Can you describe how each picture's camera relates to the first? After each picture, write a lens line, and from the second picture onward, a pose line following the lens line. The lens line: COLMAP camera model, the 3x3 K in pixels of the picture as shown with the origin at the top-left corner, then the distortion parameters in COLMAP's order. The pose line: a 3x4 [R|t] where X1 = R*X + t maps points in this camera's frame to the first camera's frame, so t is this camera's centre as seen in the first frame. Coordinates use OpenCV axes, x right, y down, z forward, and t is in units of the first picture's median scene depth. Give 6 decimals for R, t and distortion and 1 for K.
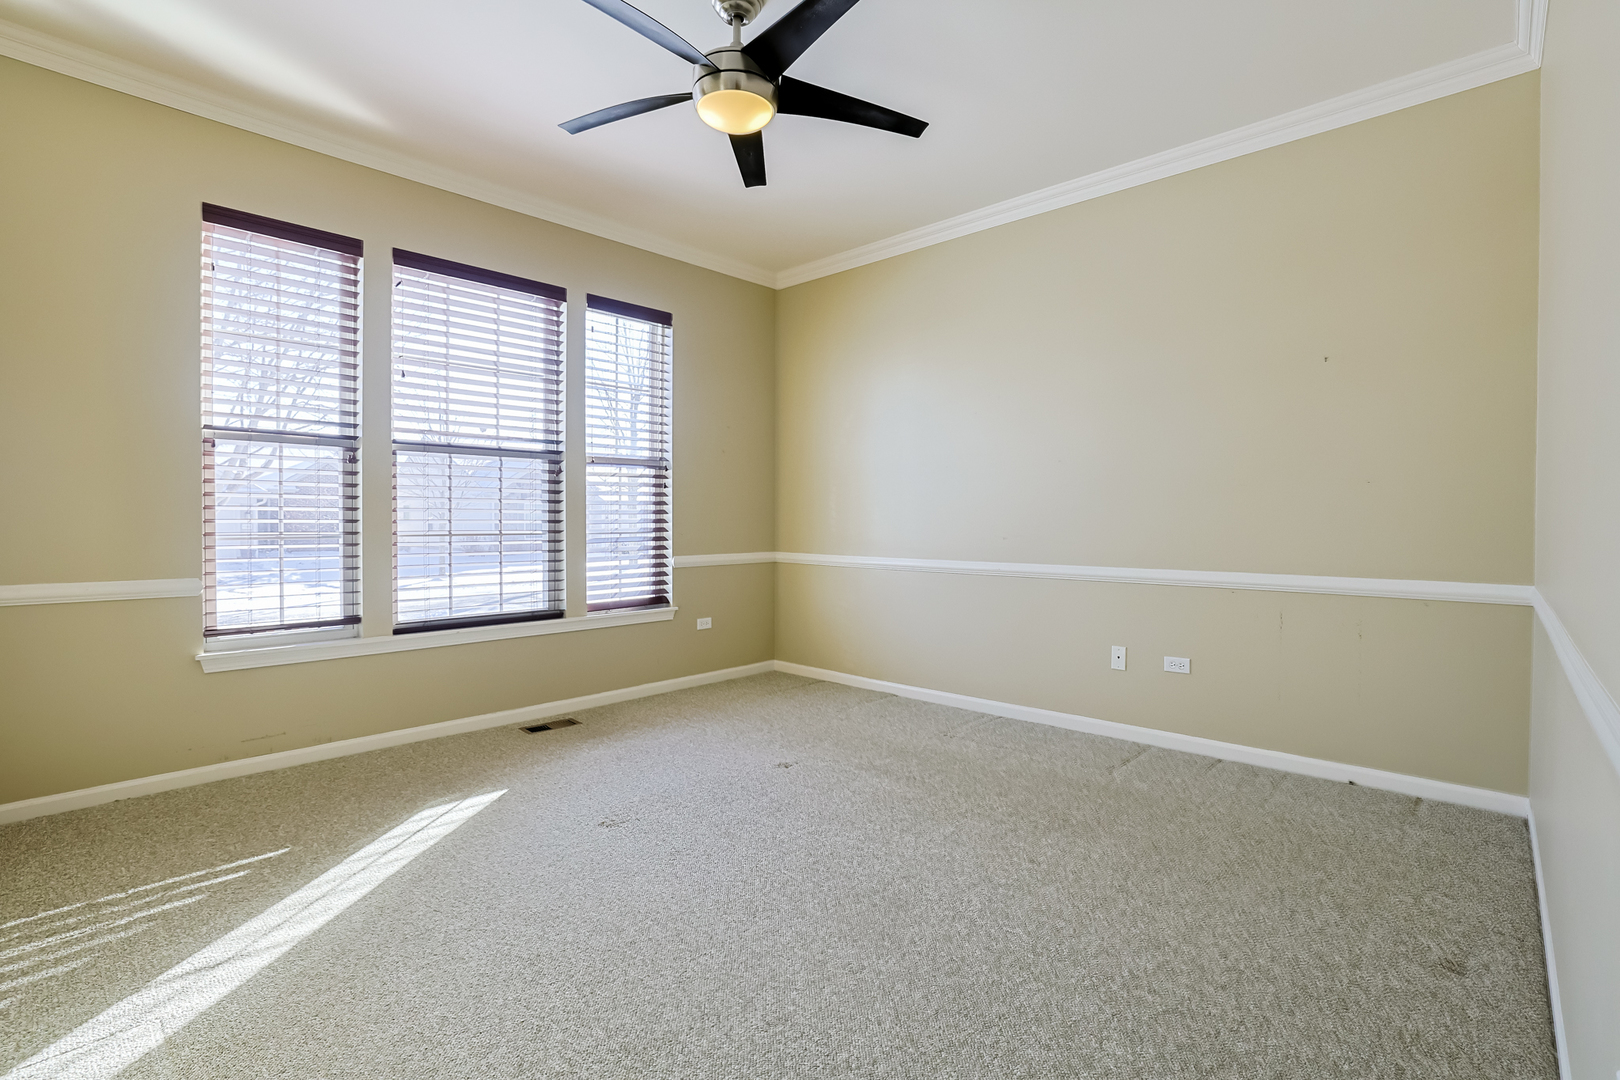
lens RADIAL K [[757.8, 0, 806.7], [0, 757.8, 536.1], [0, 0, 1]] dist [-0.050172, 0.019135]
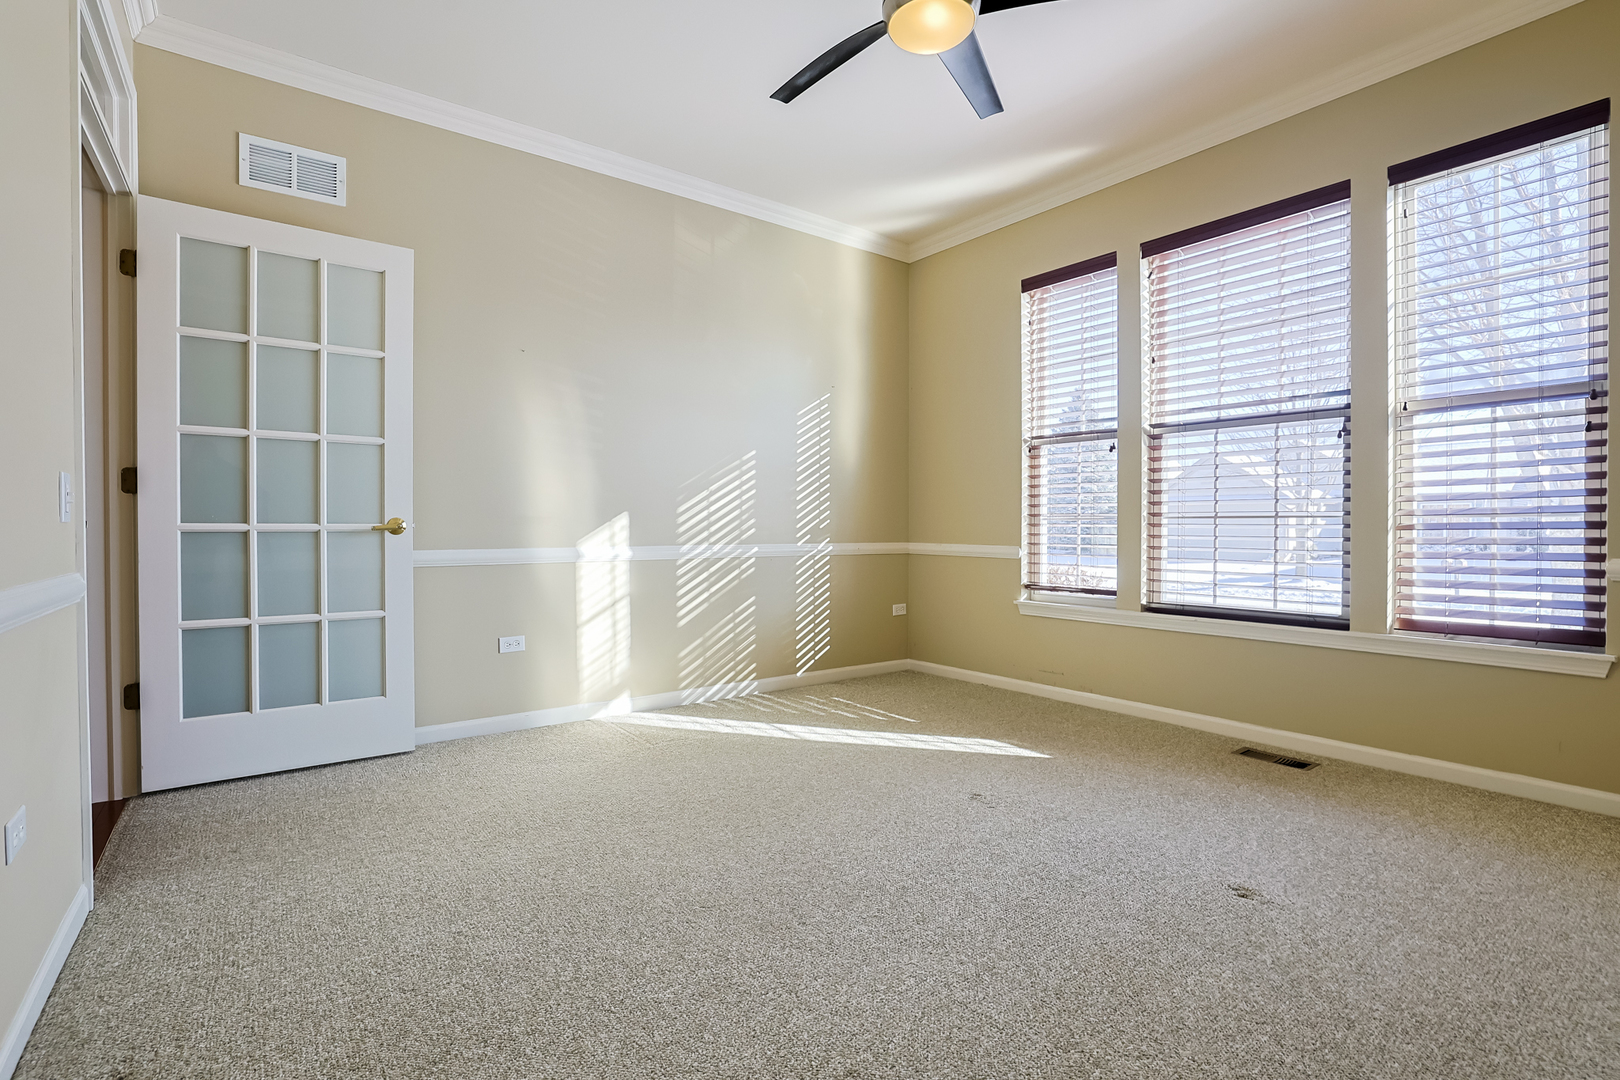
lens RADIAL K [[757.8, 0, 806.7], [0, 757.8, 536.1], [0, 0, 1]] dist [-0.050172, 0.019135]
pose [[-0.200565, -0.000298, -0.979680, 0.607014], [-0.029217, 0.999557, 0.005678, 0.035812], [0.979245, 0.029762, -0.200485, 0.785306]]
